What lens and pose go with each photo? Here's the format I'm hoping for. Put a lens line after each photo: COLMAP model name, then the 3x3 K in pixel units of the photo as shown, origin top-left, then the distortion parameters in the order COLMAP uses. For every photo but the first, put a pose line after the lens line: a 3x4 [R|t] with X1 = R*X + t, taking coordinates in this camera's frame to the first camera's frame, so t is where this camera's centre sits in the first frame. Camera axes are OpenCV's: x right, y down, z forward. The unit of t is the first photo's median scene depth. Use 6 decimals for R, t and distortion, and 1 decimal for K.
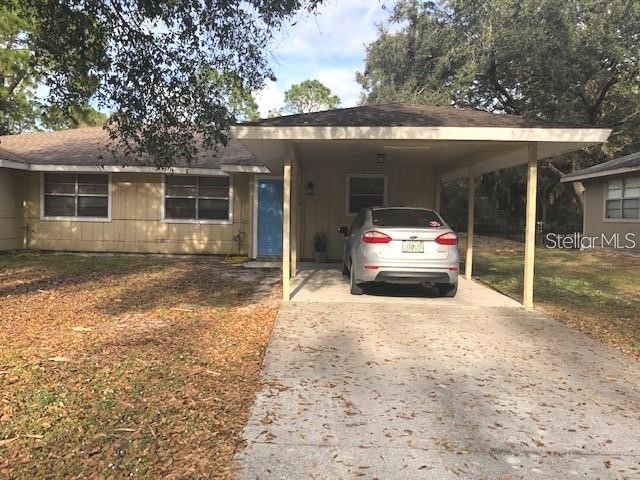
lens RADIAL K [[525.3, 0, 316.4], [0, 525.3, 240.7], [0, 0, 1]] dist [0.035689, -0.056428]
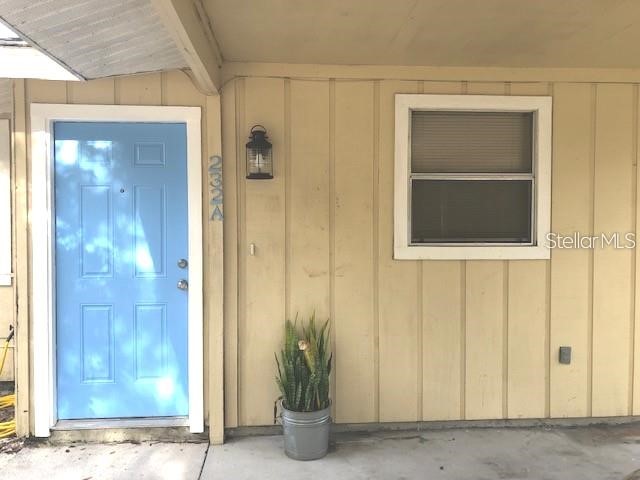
lens RADIAL K [[525.3, 0, 318.8], [0, 525.3, 239.3], [0, 0, 1]] dist [0.035689, -0.056428]
pose [[0.997145, -0.023977, 0.071604, -0.001520], [0.025475, 0.999474, -0.020085, -0.048345], [-0.071084, 0.021851, 0.997231, 0.693422]]
